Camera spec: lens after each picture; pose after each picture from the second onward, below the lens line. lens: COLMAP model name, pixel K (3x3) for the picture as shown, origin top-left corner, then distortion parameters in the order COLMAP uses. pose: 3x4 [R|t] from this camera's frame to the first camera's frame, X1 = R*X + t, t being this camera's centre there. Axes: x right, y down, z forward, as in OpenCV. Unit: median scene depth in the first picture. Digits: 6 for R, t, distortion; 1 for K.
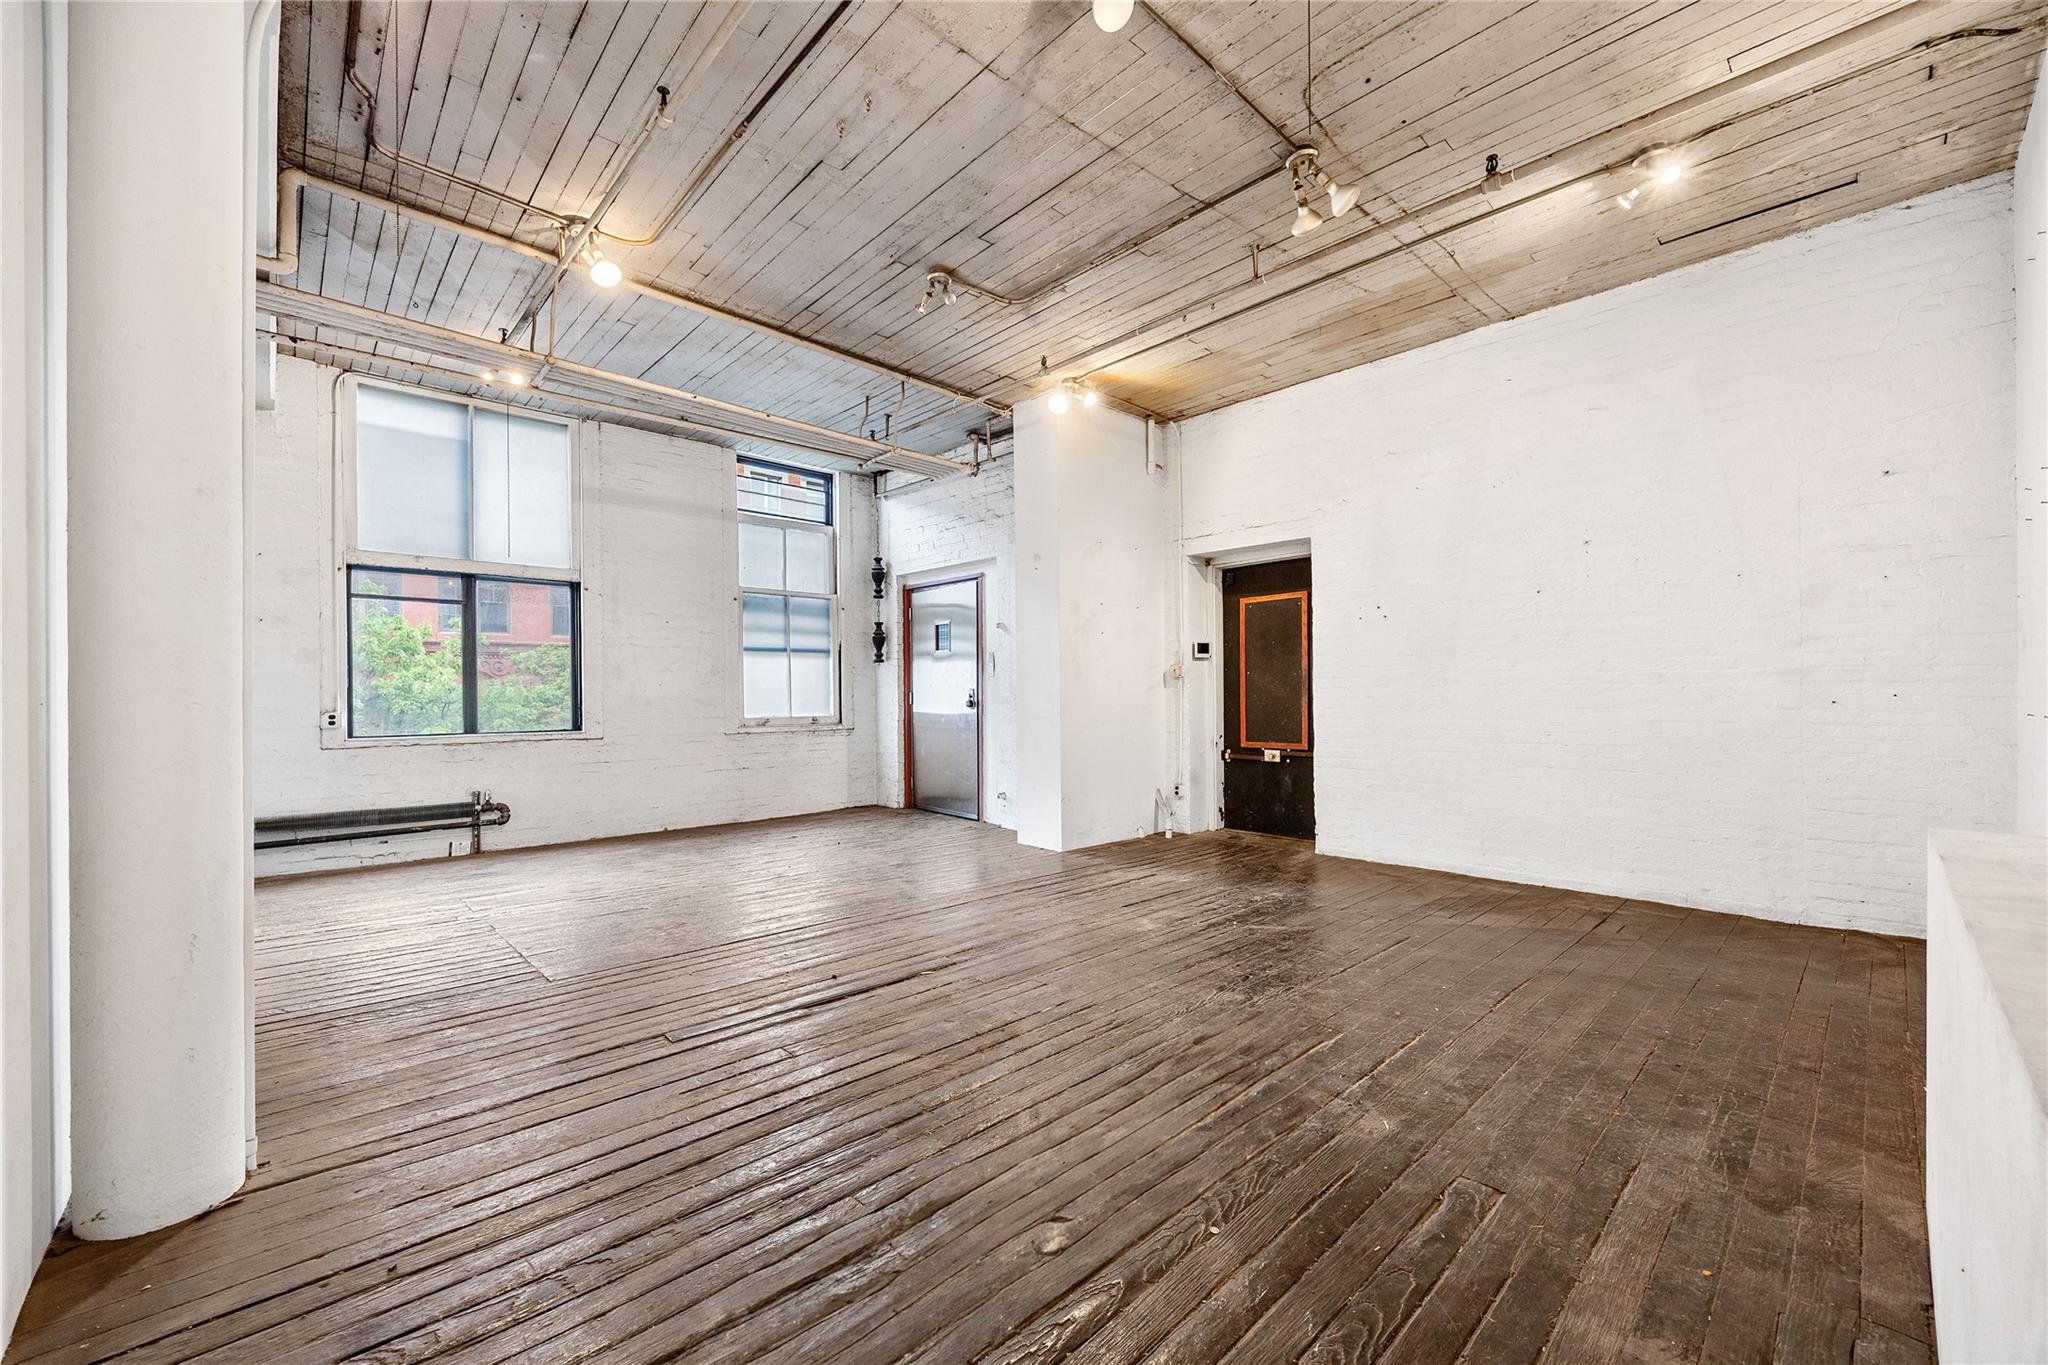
lens RADIAL K [[797.8, 0, 1027.4], [0, 797.8, 685.8], [0, 0, 1]] dist [-0.005721, 0.000627]
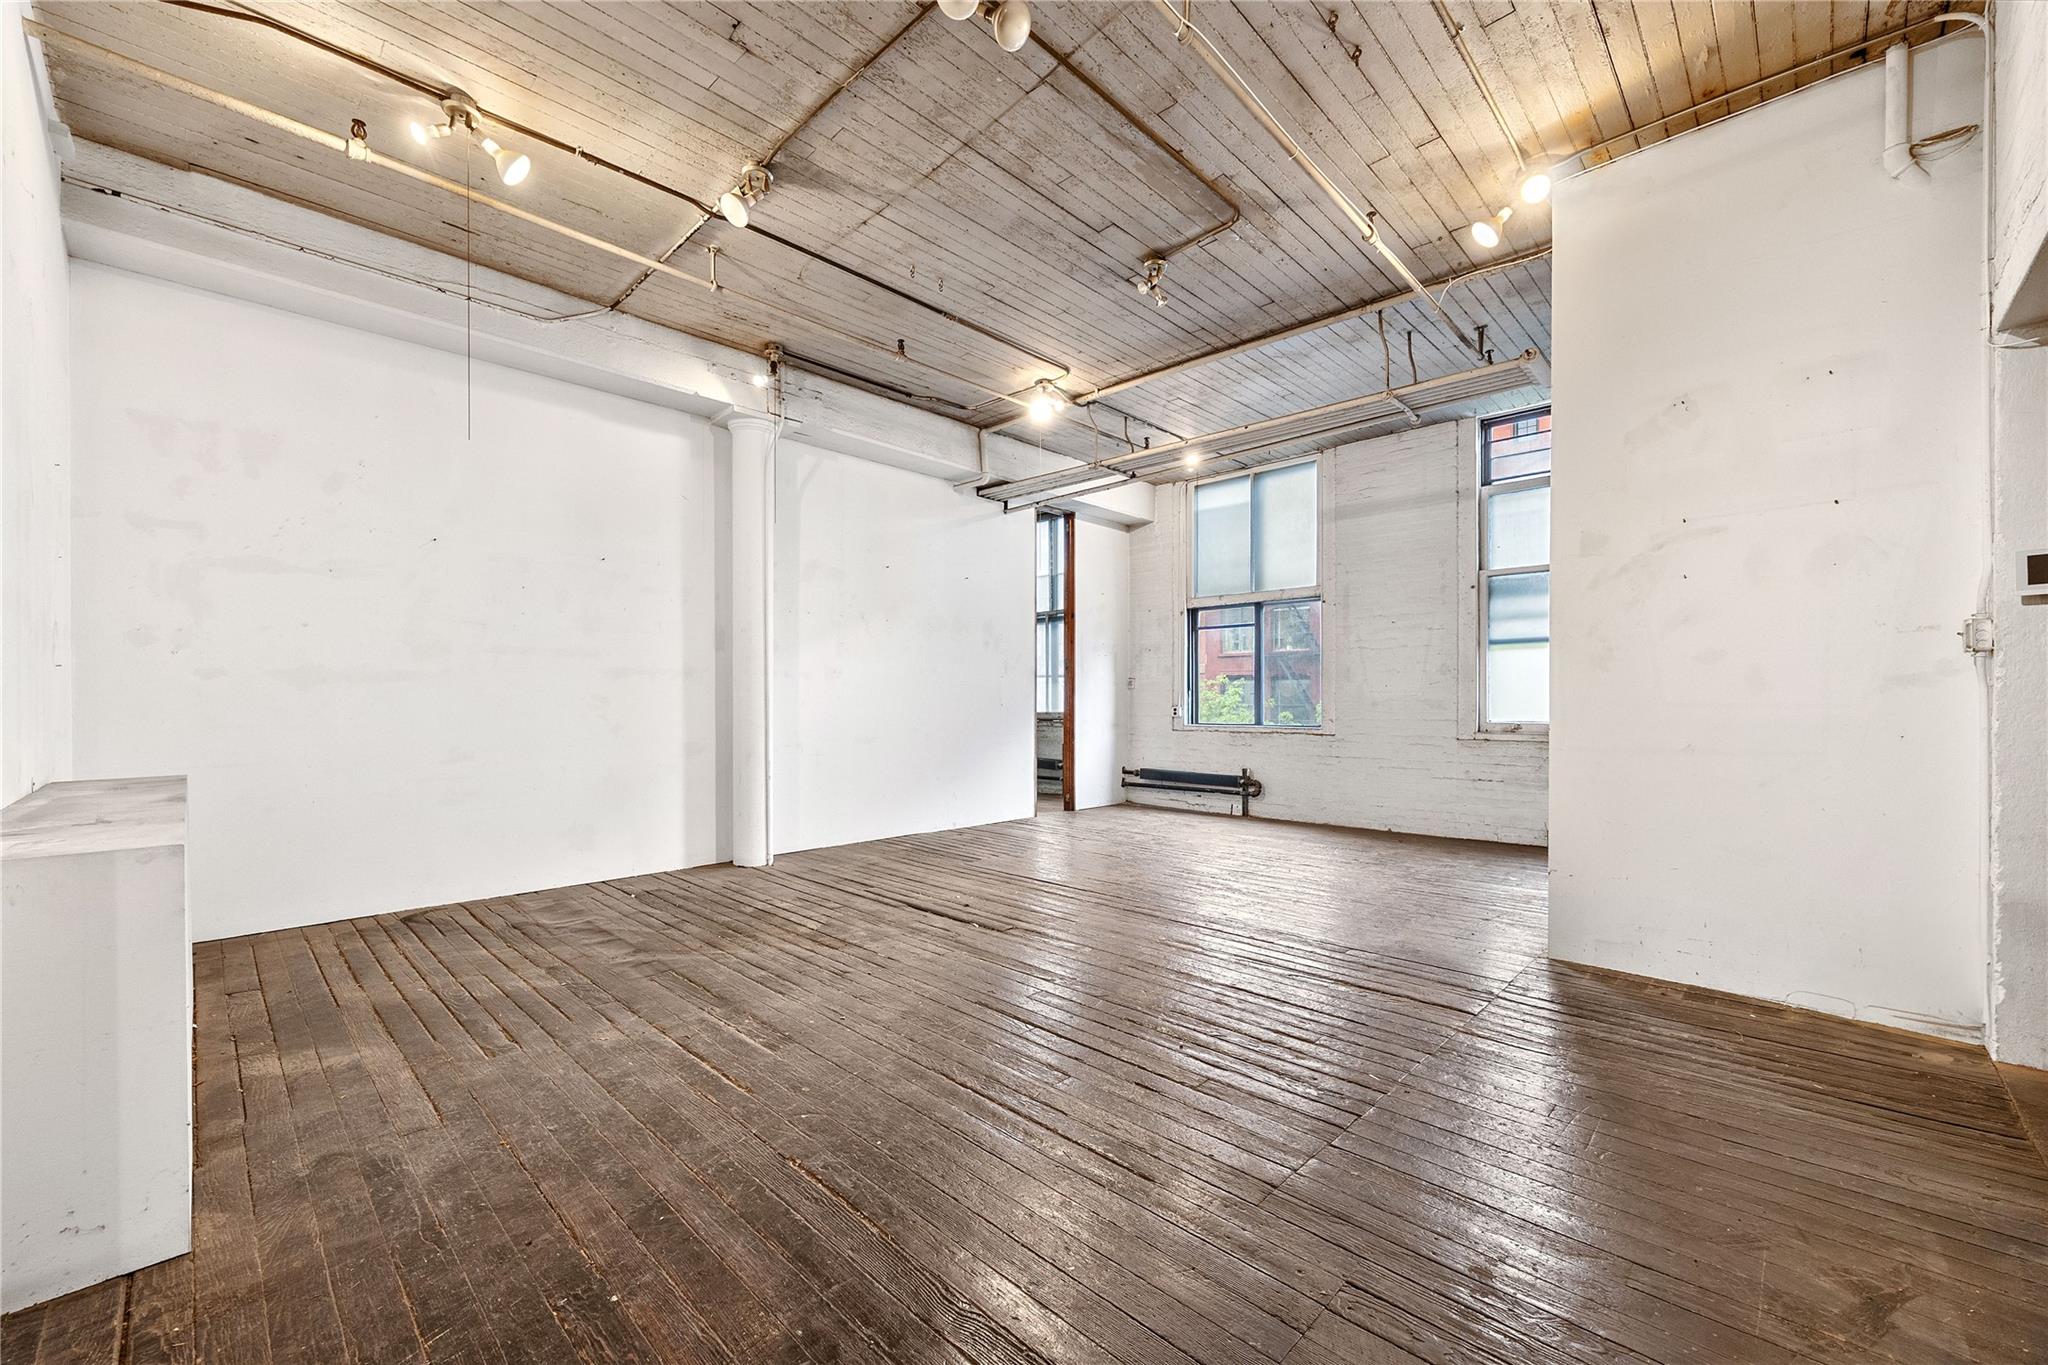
lens RADIAL K [[797.8, 0, 1009.5], [0, 797.8, 695.3], [0, 0, 1]] dist [-0.005721, 0.000627]
pose [[0.050710, 0.001975, -0.998711, 0.605154], [0.011465, 0.999931, 0.002560, 0.003635], [0.998648, -0.011580, 0.050683, 0.550182]]
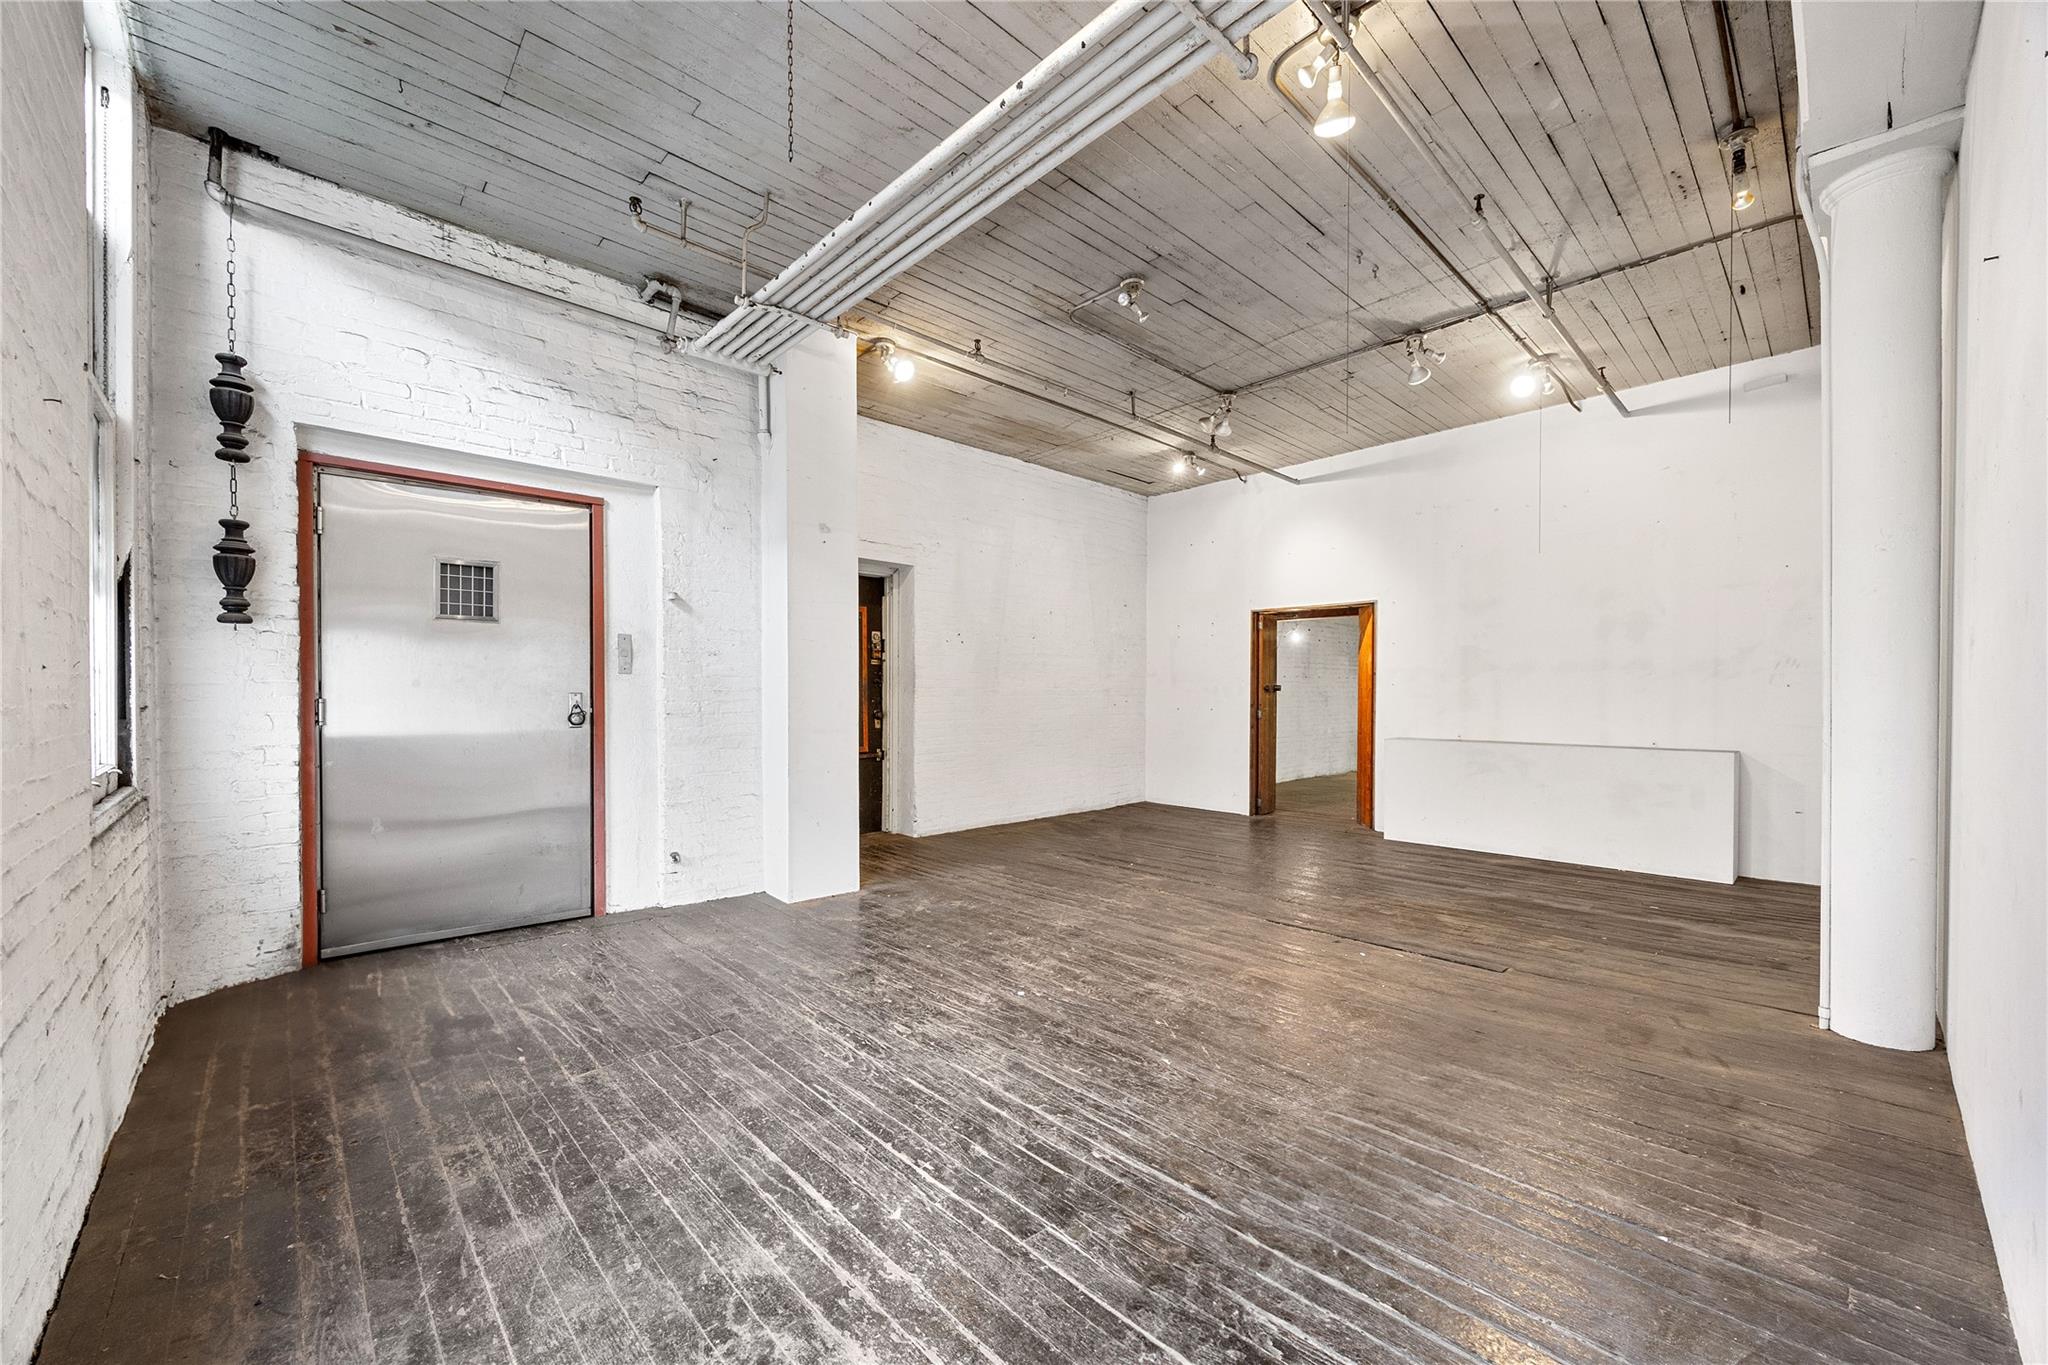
lens RADIAL K [[797.8, 0, 1043.3], [0, 797.8, 699.3], [0, 0, 1]] dist [-0.005721, 0.000627]
pose [[-0.021594, -0.006312, 0.999747, -0.786743], [-0.019948, 0.999784, 0.005882, -0.001038], [-0.999568, -0.019816, -0.021715, 0.803173]]
